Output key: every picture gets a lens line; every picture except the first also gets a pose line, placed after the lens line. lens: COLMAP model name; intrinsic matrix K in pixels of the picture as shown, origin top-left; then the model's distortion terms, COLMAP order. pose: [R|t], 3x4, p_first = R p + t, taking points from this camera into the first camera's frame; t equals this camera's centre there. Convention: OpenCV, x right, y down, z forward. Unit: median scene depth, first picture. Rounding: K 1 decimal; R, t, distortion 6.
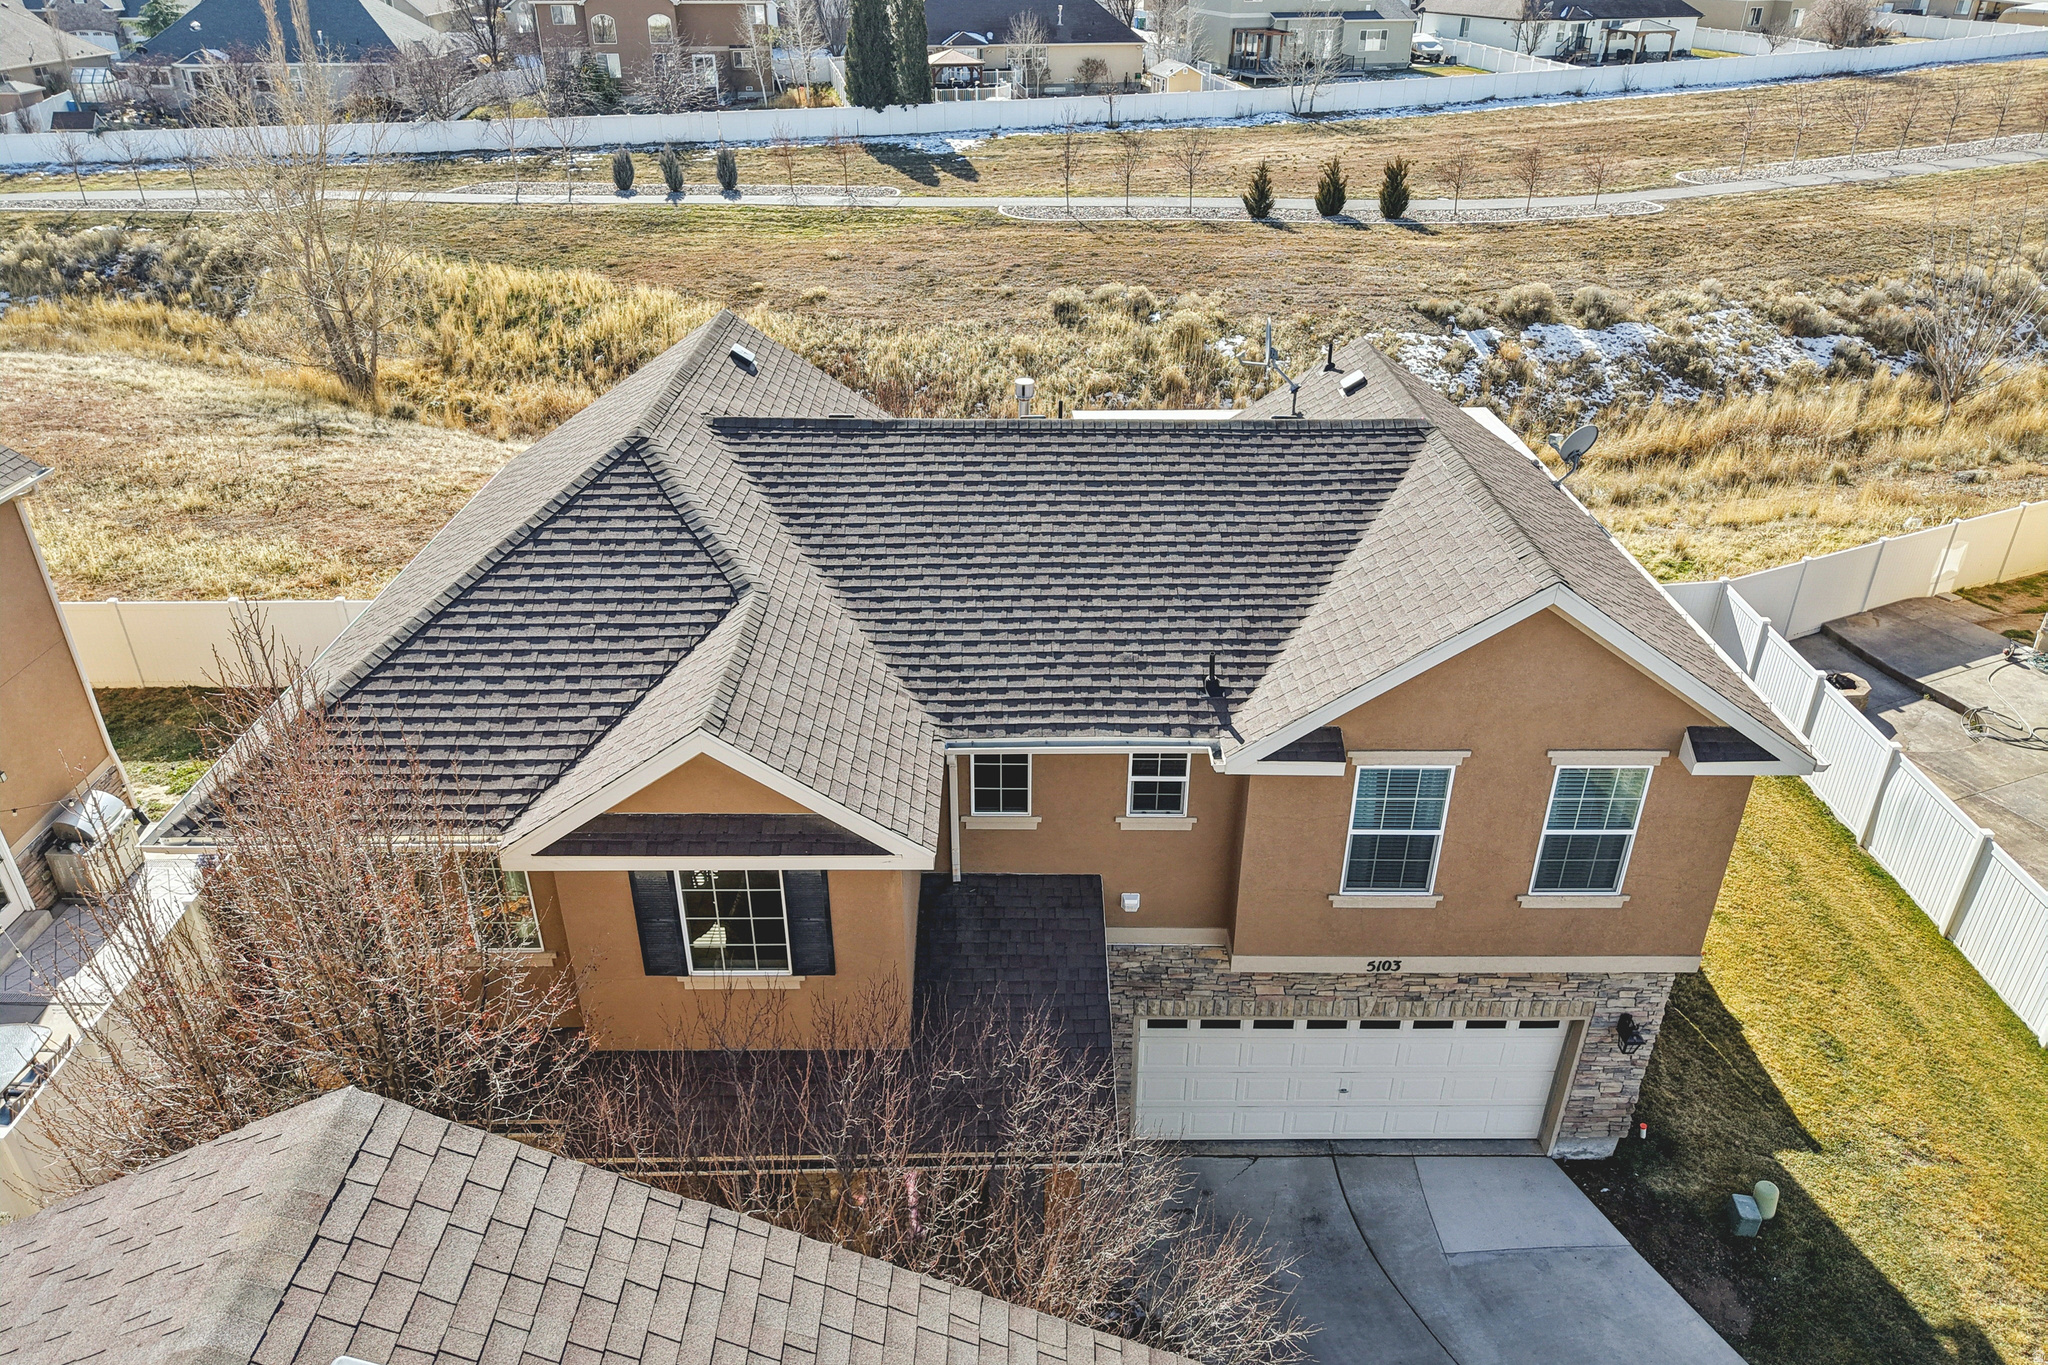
lens RADIAL K [[1370.0, 0, 1031.9], [0, 1370.0, 675.7], [0, 0, 1]] dist [0.039716, -0.046646]
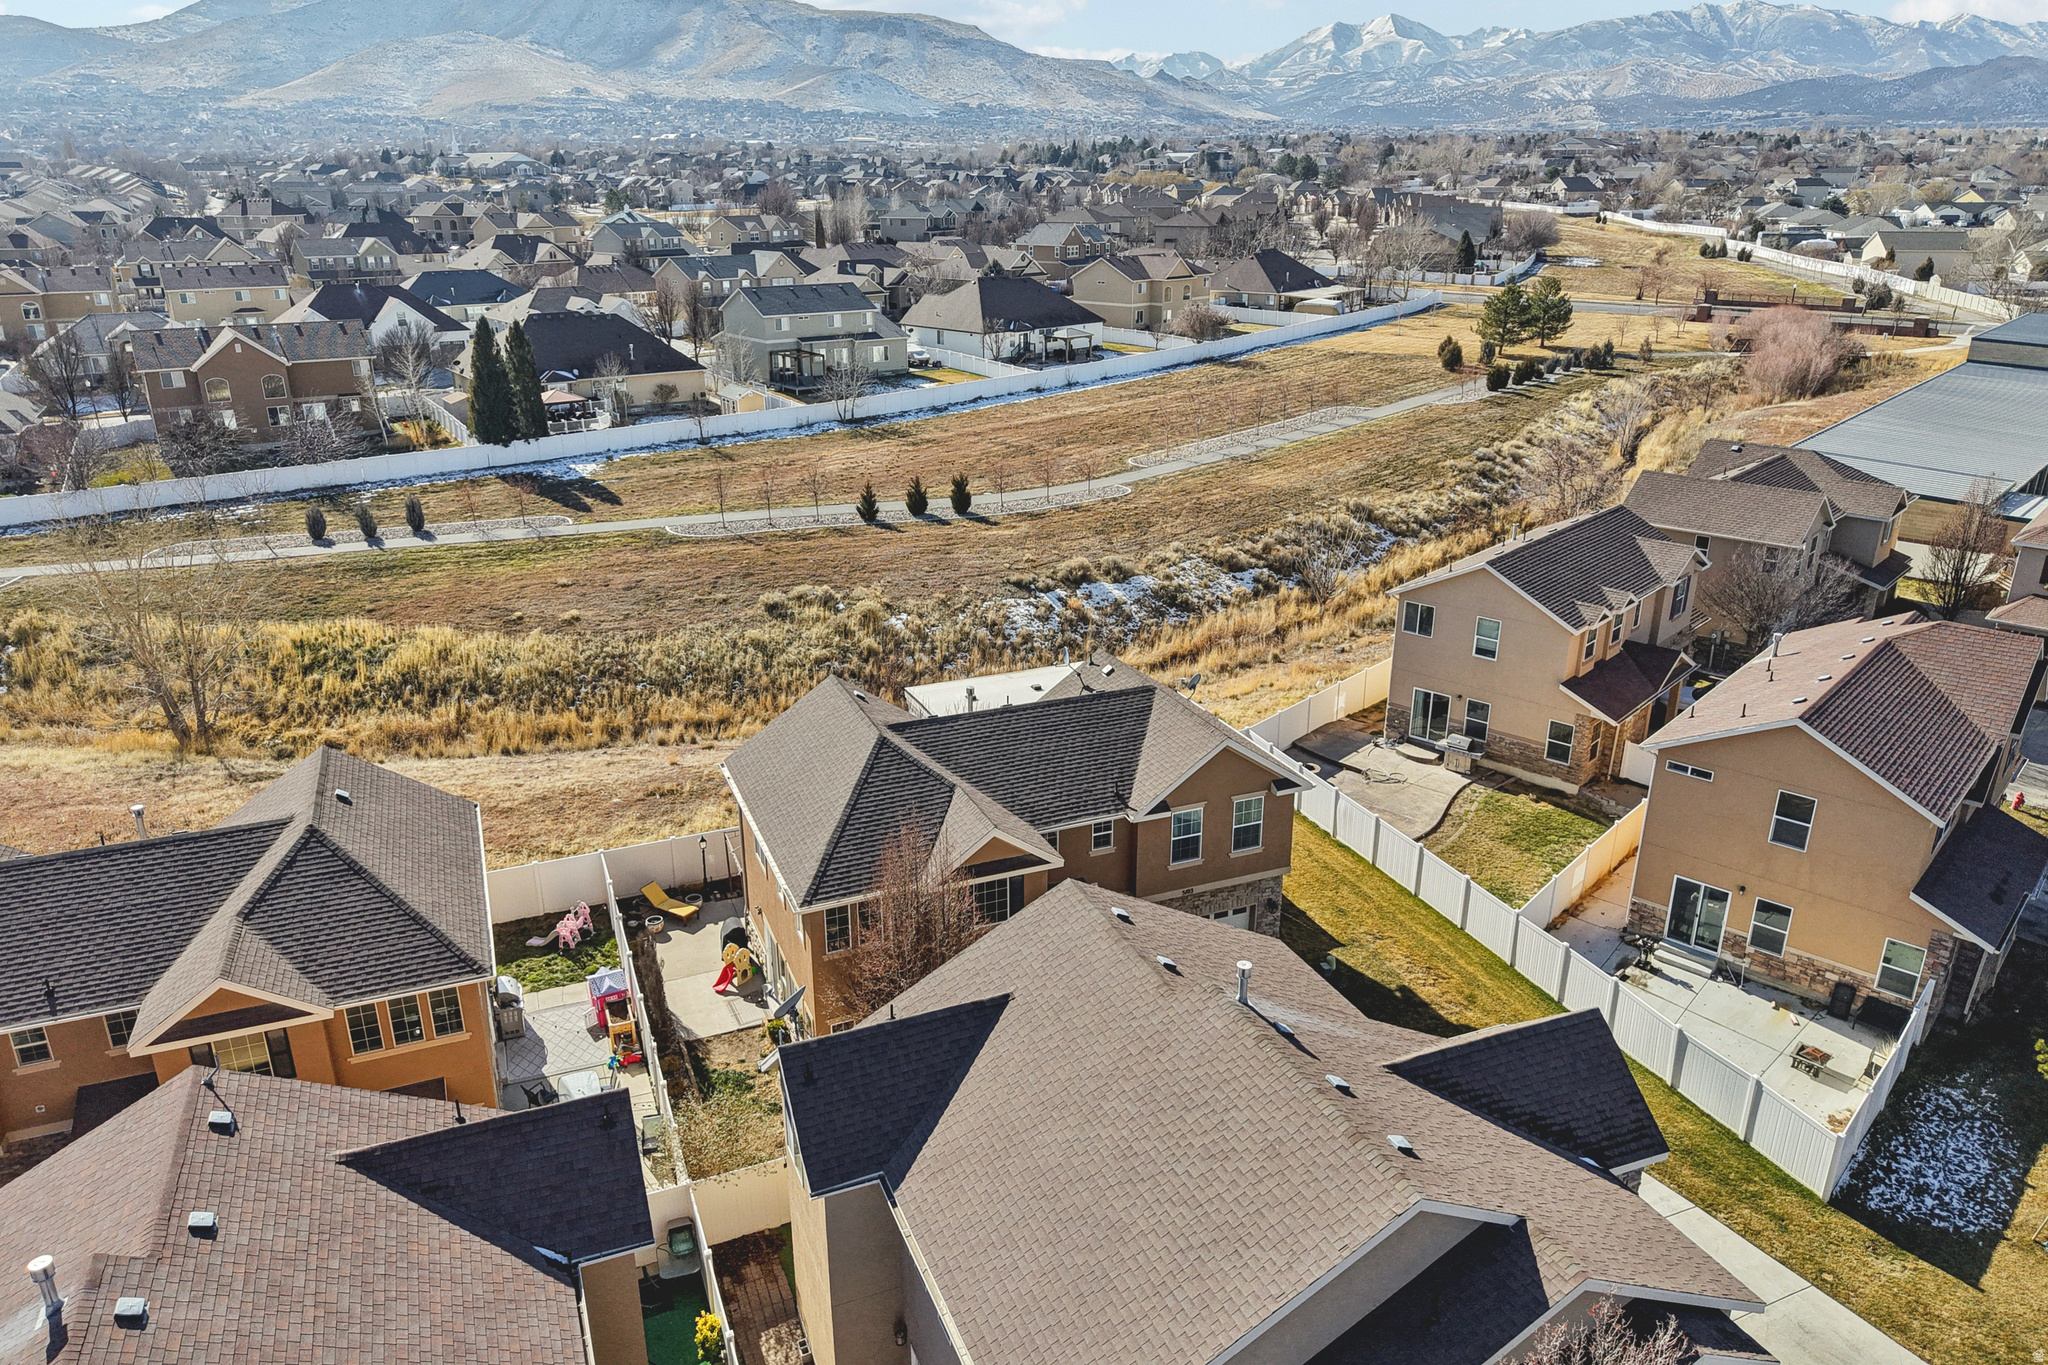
lens RADIAL K [[1374.0, 0, 1034.6], [0, 1374.0, 674.9], [0, 0, 1]] dist [0.051785, -0.065354]
pose [[0.924744, -0.135207, 0.355764, -0.252115], [0.188272, 0.974896, -0.118873, 0.018214], [-0.330760, 0.176908, 0.926985, -0.399585]]
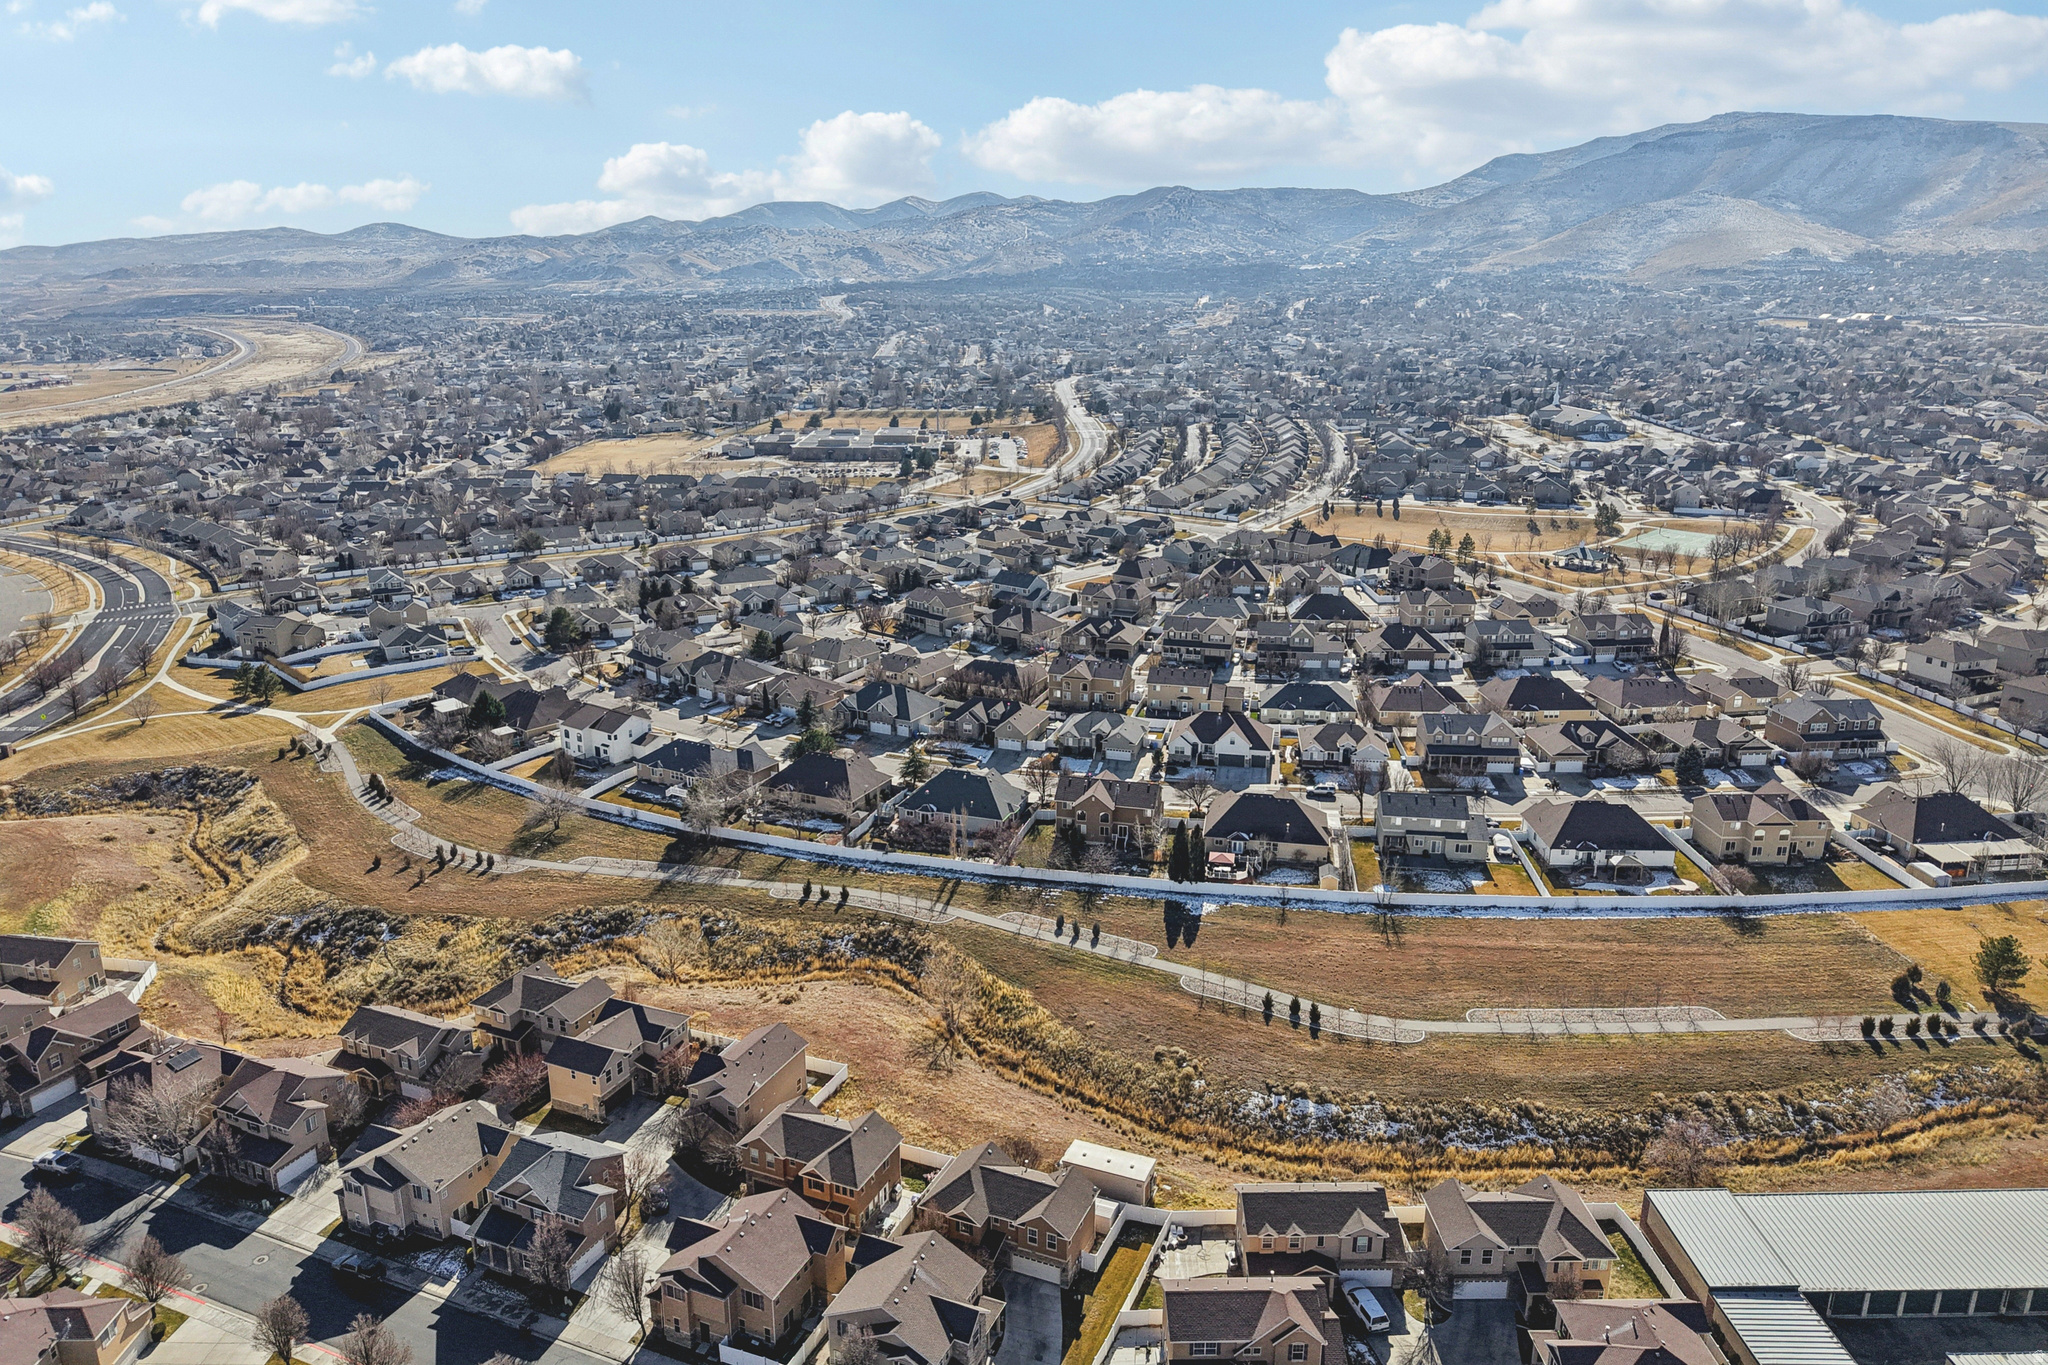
lens RADIAL K [[1370.0, 0, 1031.9], [0, 1370.0, 675.7], [0, 0, 1]] dist [0.039716, -0.046646]
pose [[0.914334, 0.106285, -0.390765, 0.932561], [-0.192748, 0.962852, -0.189116, -0.472644], [0.356149, 0.248234, 0.900854, -2.225570]]
